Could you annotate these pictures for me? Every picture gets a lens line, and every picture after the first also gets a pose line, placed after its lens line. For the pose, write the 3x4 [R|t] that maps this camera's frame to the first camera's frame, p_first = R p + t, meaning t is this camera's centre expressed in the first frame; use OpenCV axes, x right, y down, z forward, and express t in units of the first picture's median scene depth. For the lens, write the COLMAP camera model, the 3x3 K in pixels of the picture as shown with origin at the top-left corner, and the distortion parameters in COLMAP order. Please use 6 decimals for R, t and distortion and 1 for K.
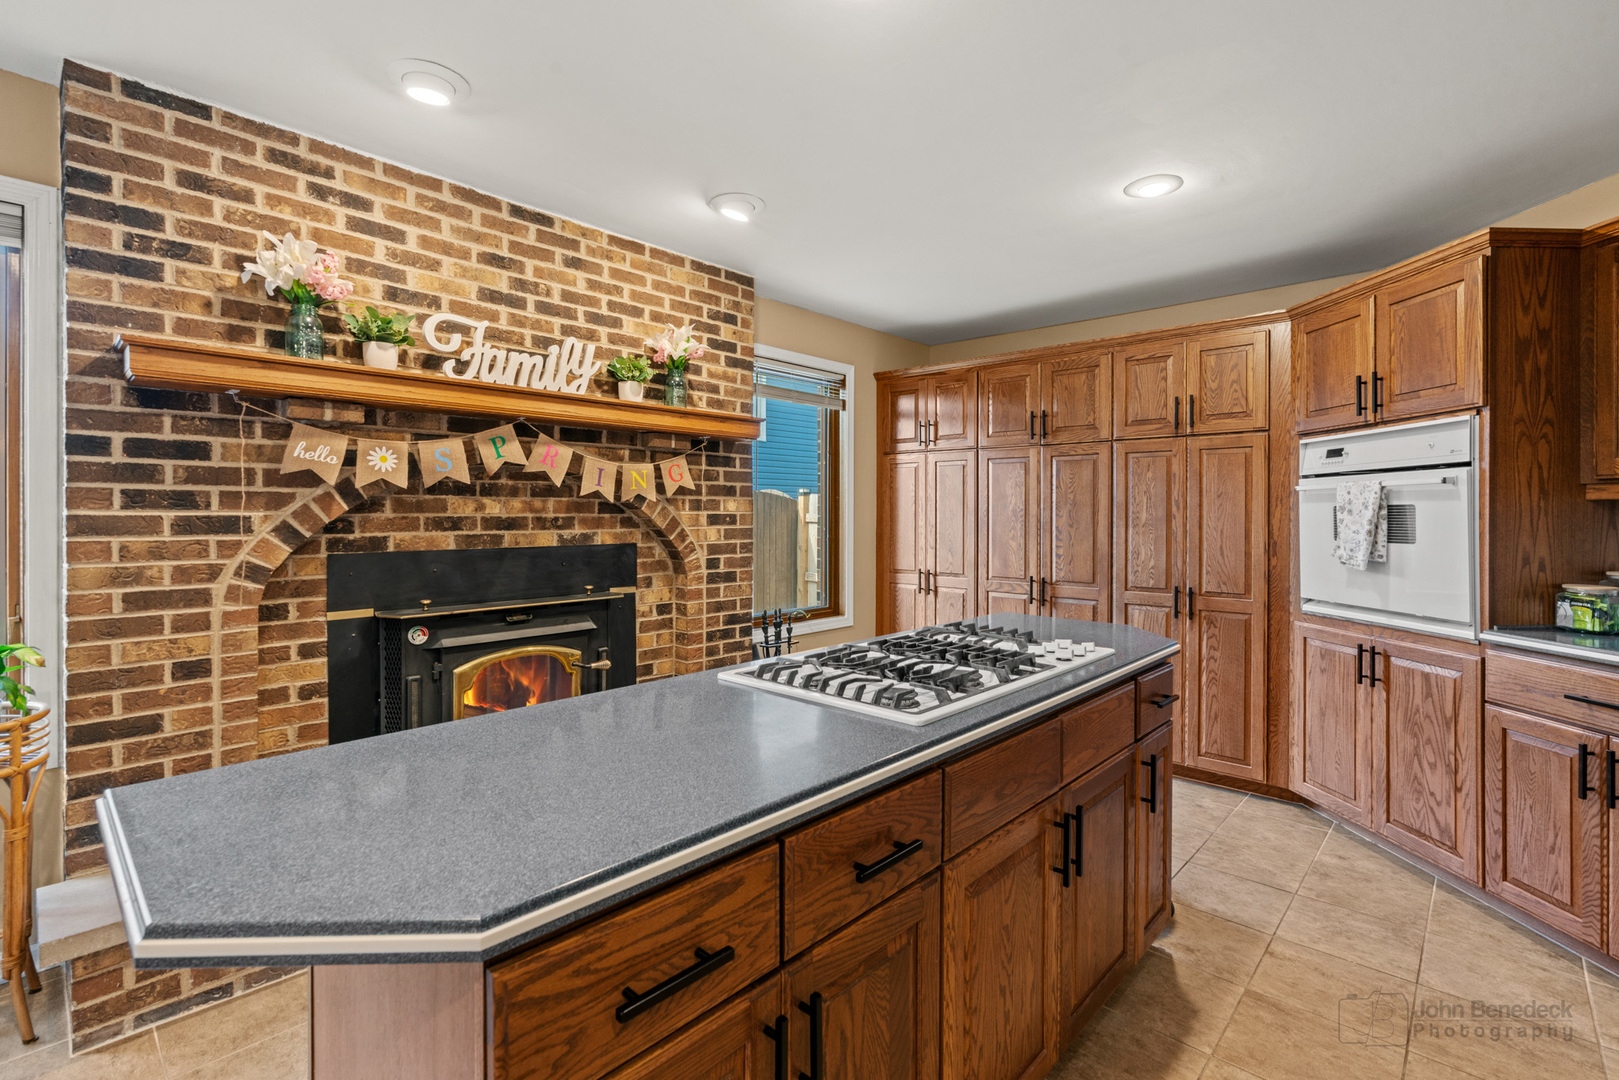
lens RADIAL K [[732.8, 0, 819.2], [0, 732.8, 515.2], [0, 0, 1]] dist [-0.001427, -0.000092]
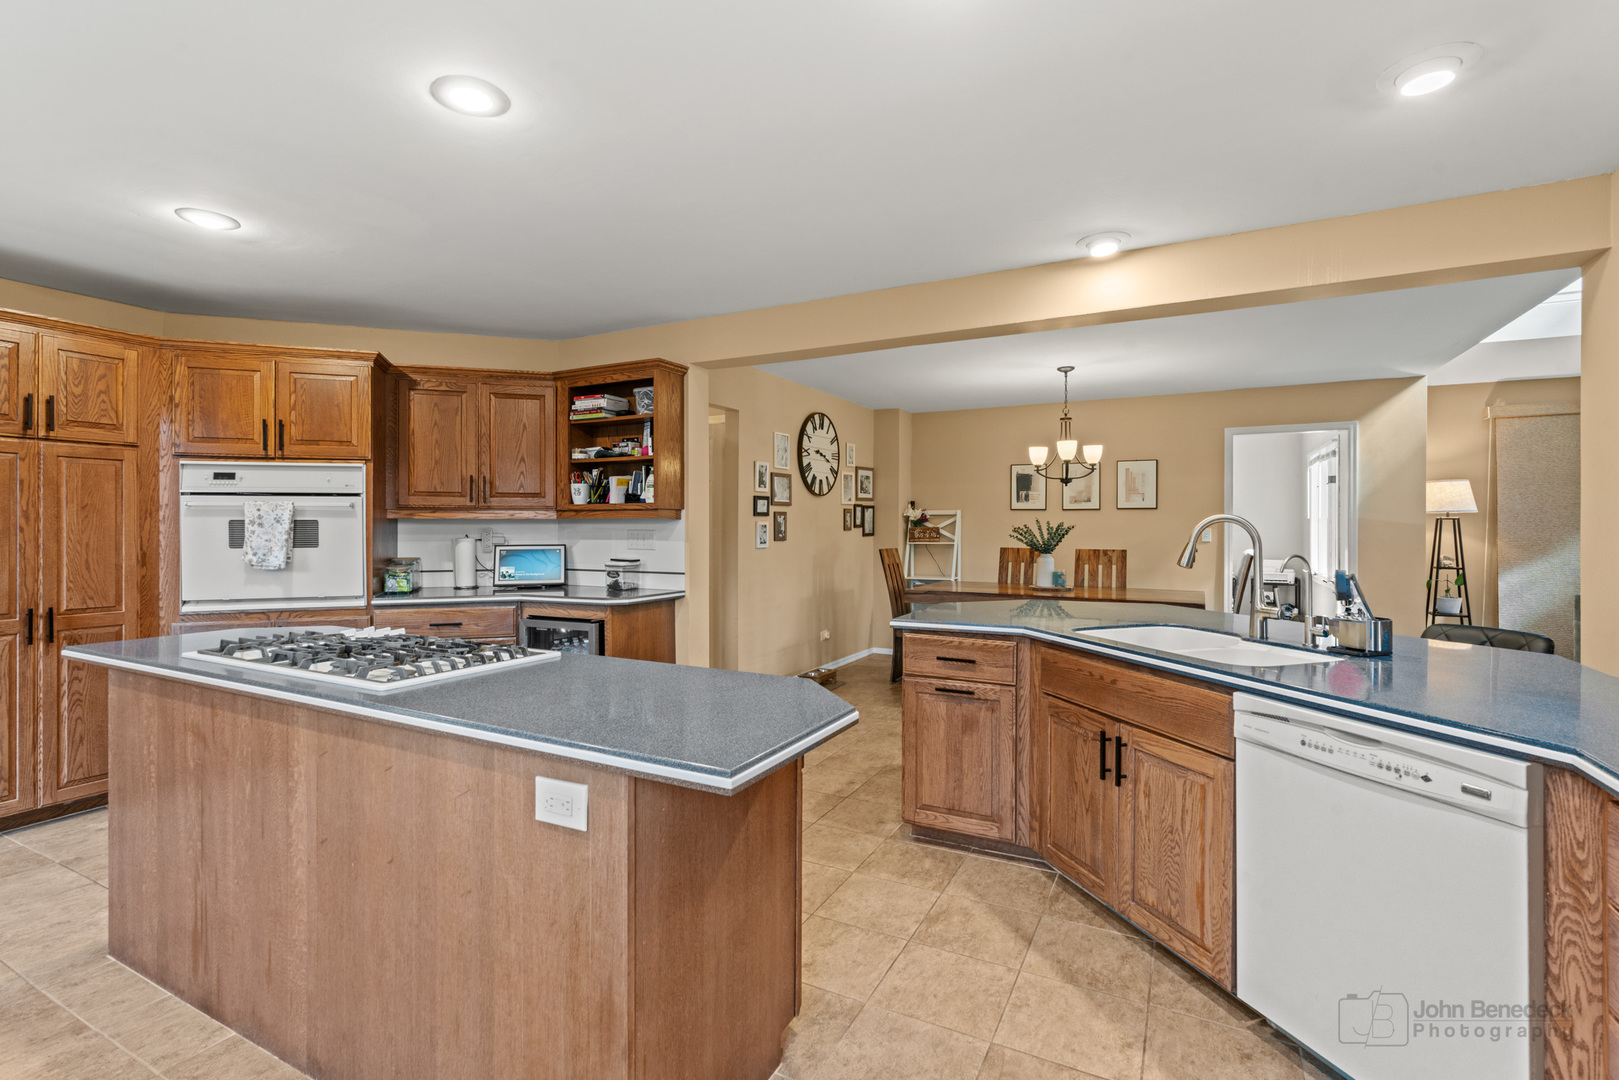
lens RADIAL K [[732.8, 0, 811.5], [0, 732.8, 533.4], [0, 0, 1]] dist [-0.001427, -0.000092]
pose [[-0.253293, -0.006860, 0.967365, -0.671056], [0.000645, 0.999973, 0.007260, 0.001380], [-0.967389, 0.002463, -0.253282, 0.350888]]
